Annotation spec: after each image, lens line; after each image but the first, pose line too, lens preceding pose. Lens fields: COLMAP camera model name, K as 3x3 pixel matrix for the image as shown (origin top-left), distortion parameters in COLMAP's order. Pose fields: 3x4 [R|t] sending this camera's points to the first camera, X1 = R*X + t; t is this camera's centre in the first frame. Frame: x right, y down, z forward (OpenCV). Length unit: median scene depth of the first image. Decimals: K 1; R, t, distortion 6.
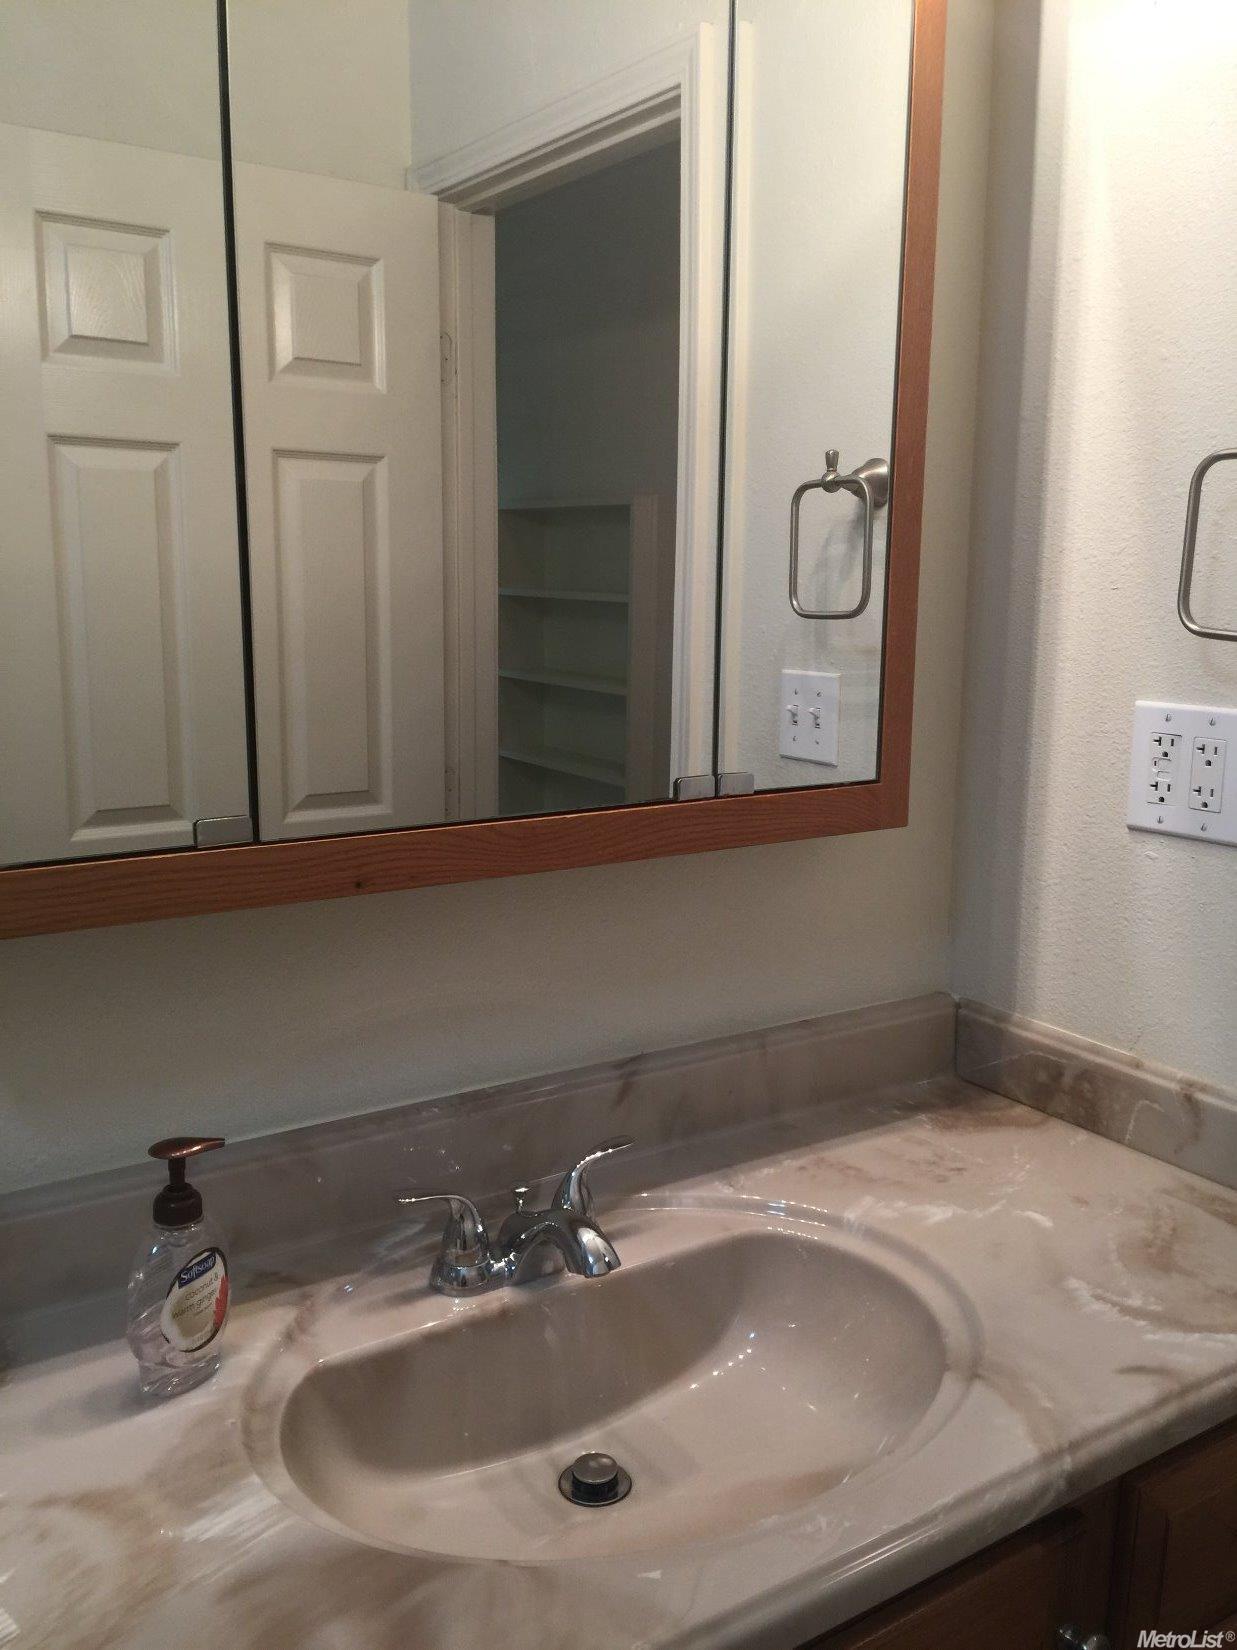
lens RADIAL K [[1439.8, 0, 618.5], [0, 1439.8, 825.0], [0, 0, 1]] dist [0.073147, -0.125975]
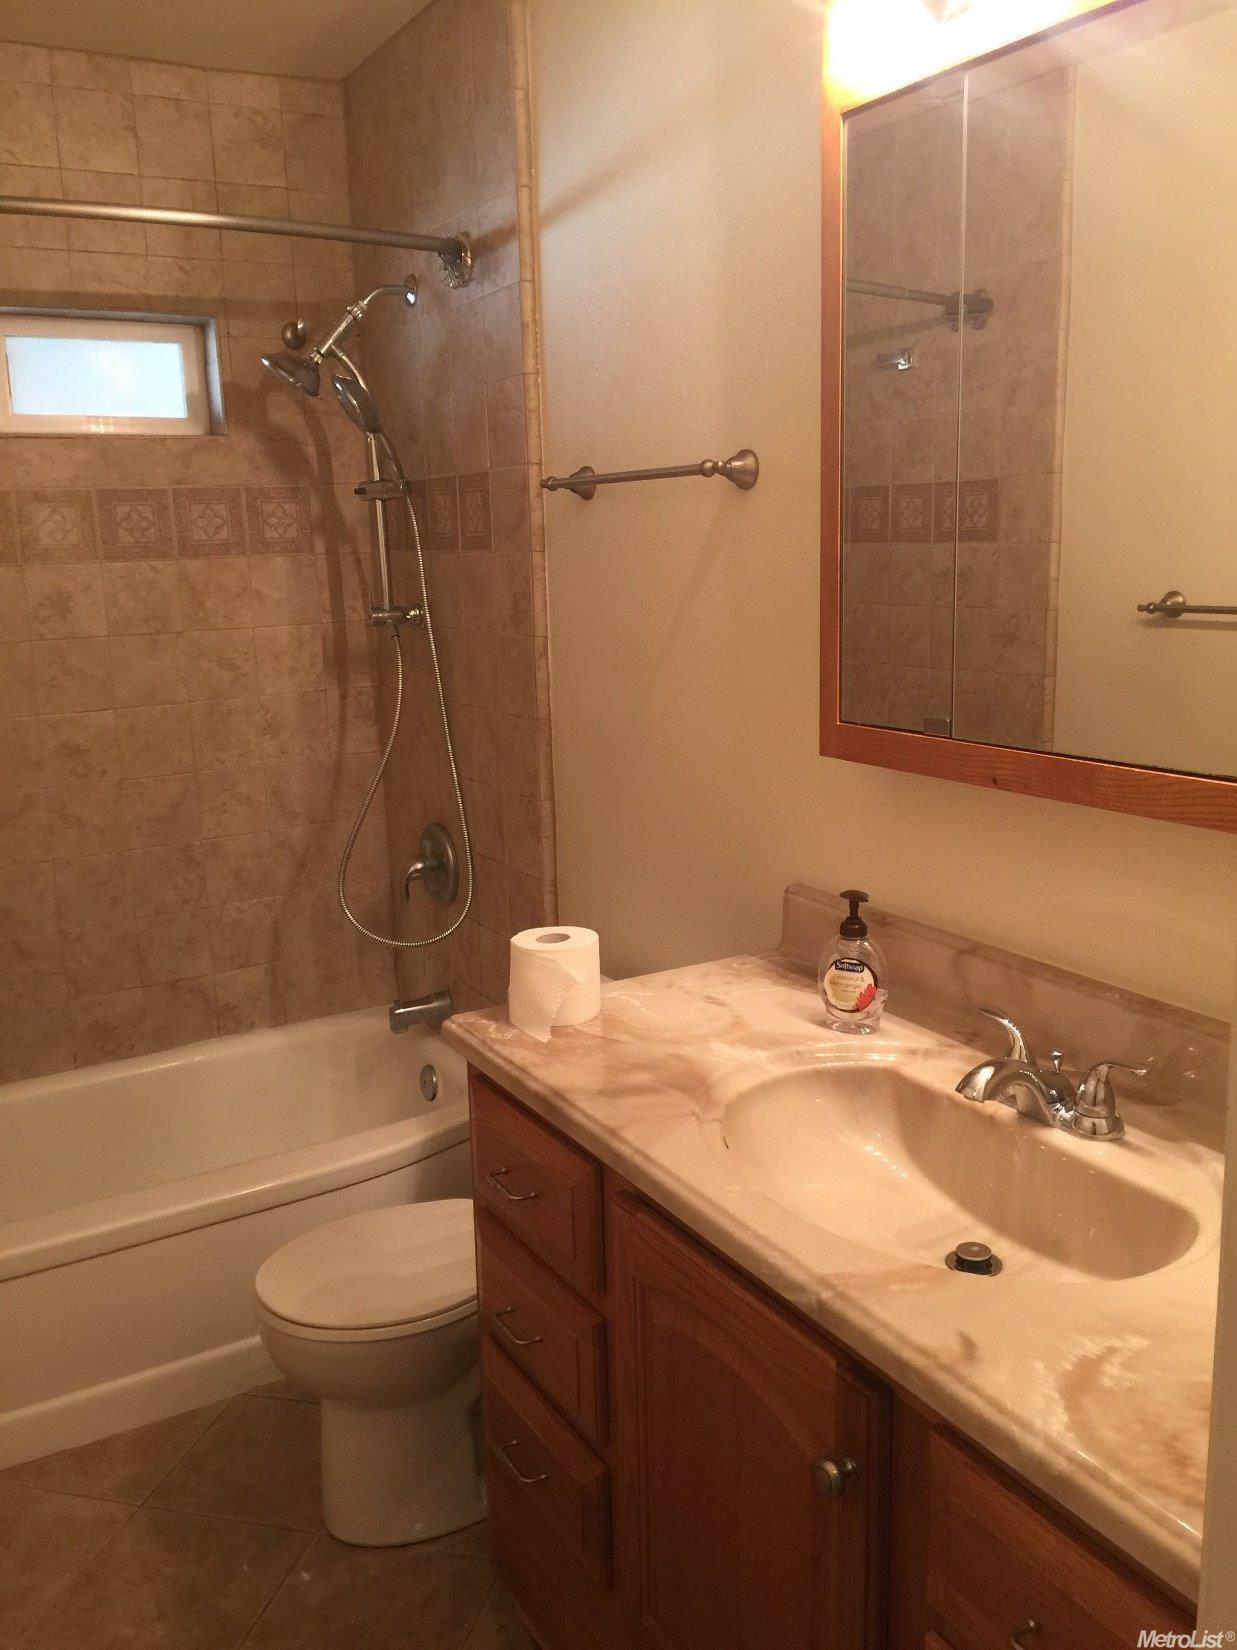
lens RADIAL K [[1397.5, 0, 604.7], [0, 1397.5, 826.1], [0, 0, 1]] dist [0.066723, -0.121377]
pose [[-0.077311, 0.191203, -0.978501, 1.321102], [-0.154020, 0.967366, 0.201196, -0.146584], [0.985038, 0.166264, -0.045339, 0.750377]]
